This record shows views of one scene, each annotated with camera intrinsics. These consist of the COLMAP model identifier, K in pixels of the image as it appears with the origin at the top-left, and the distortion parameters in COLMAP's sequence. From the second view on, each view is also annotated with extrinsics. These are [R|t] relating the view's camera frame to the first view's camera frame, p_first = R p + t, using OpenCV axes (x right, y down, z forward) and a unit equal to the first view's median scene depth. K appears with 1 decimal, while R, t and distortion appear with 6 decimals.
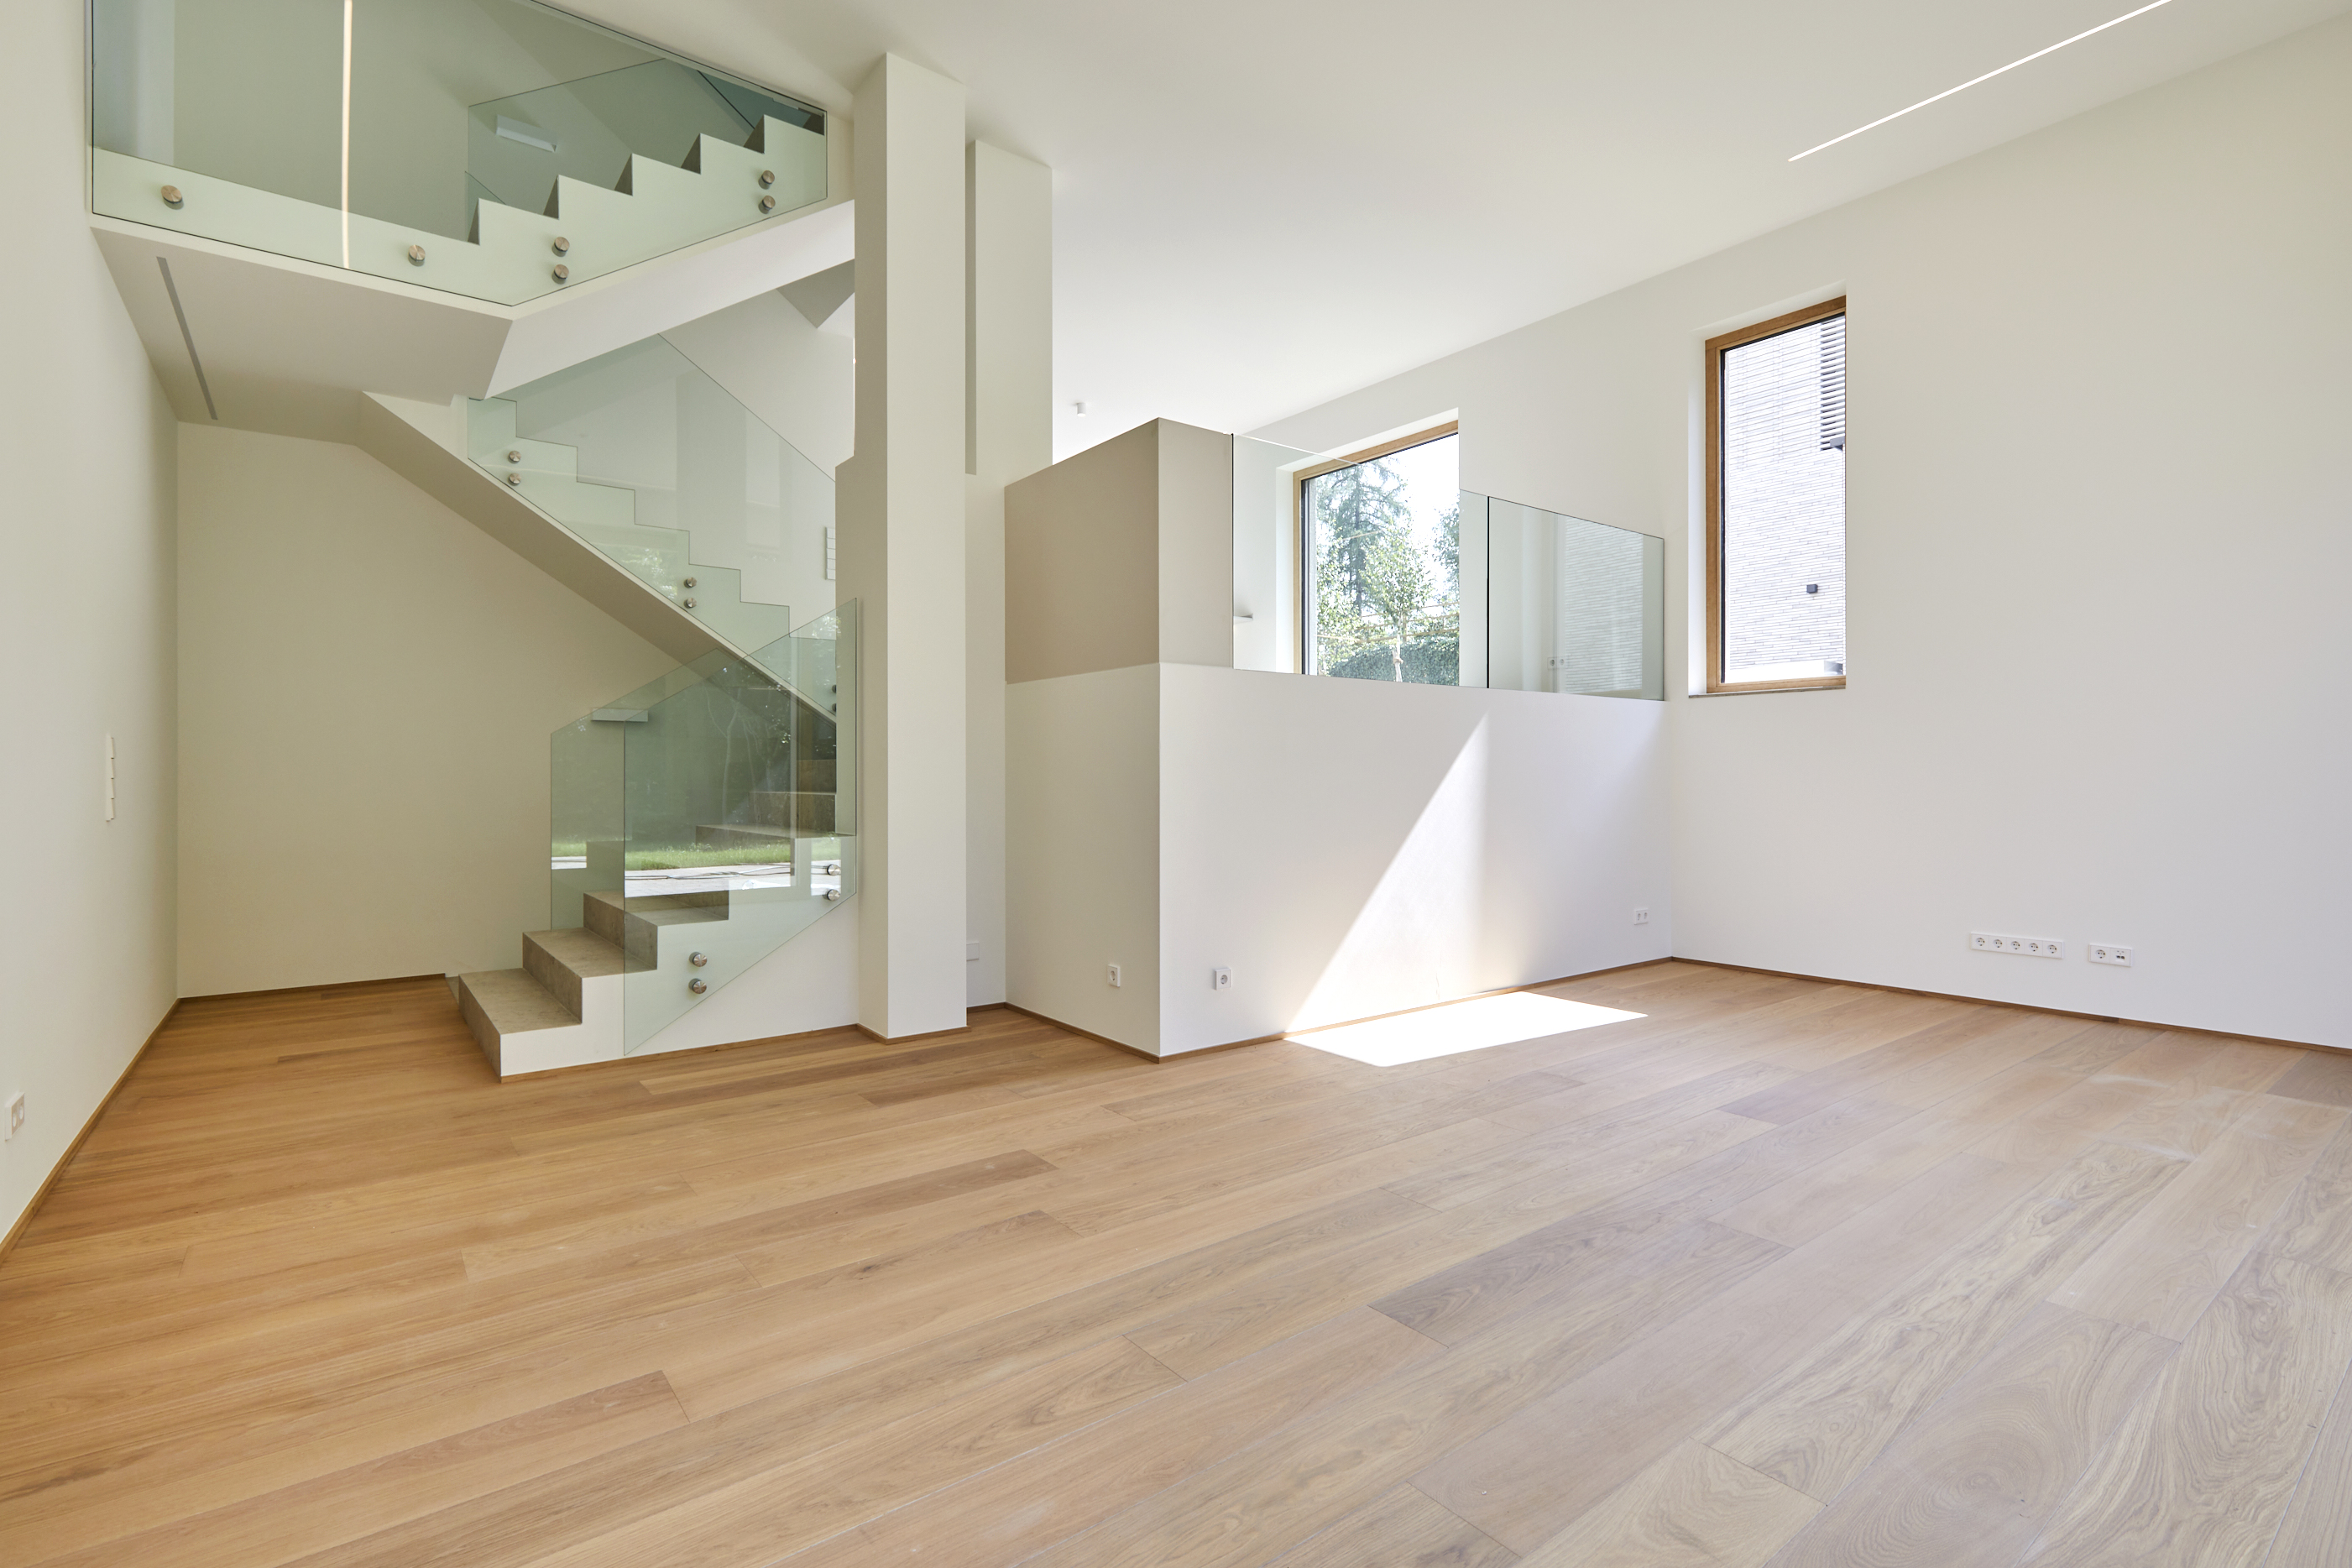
lens RADIAL K [[1081.2, 0, 1200.1], [0, 1081.2, 788.8], [0, 0, 1]] dist [-0.006124, -0.000246]
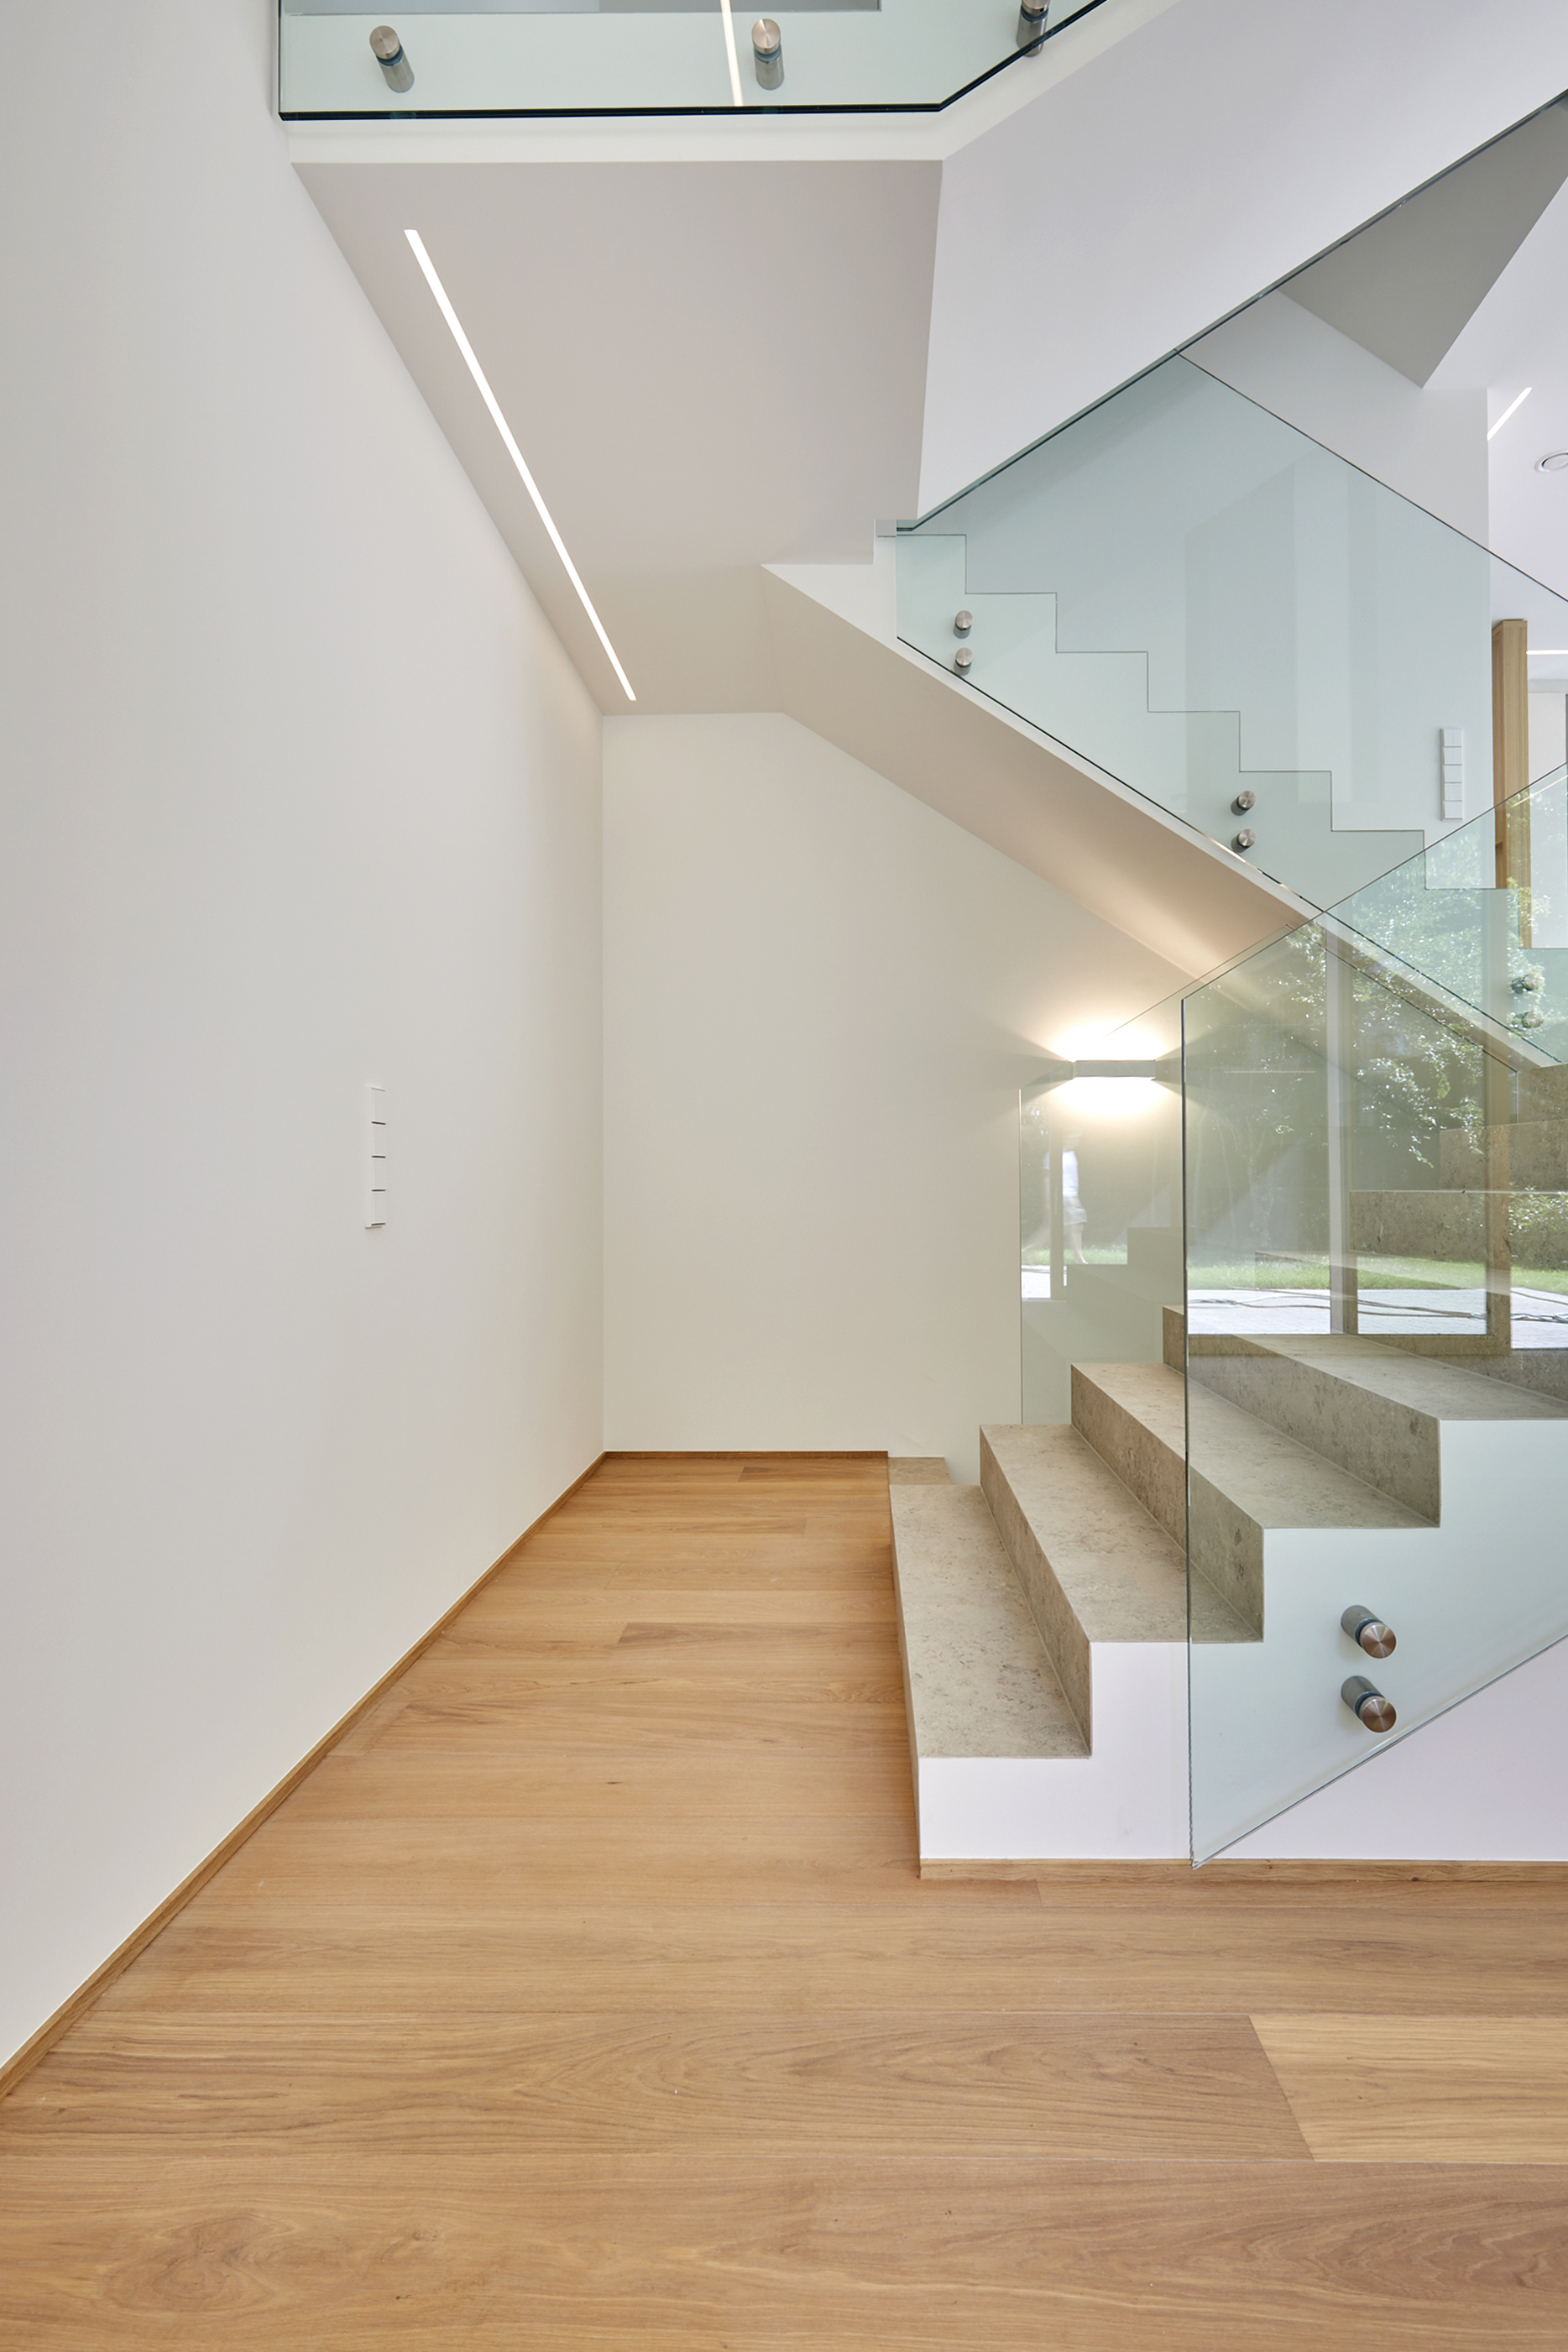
lens RADIAL K [[1113.4, 0, 784.0], [0, 1113.4, 1176.0], [0, 0, 1]] dist [-0.001215, 0.000287]
pose [[0.732178, -0.011014, -0.681024, -0.348924], [0.001908, 0.999898, -0.014120, 0.005631], [0.681111, 0.009039, 0.732125, 0.576783]]
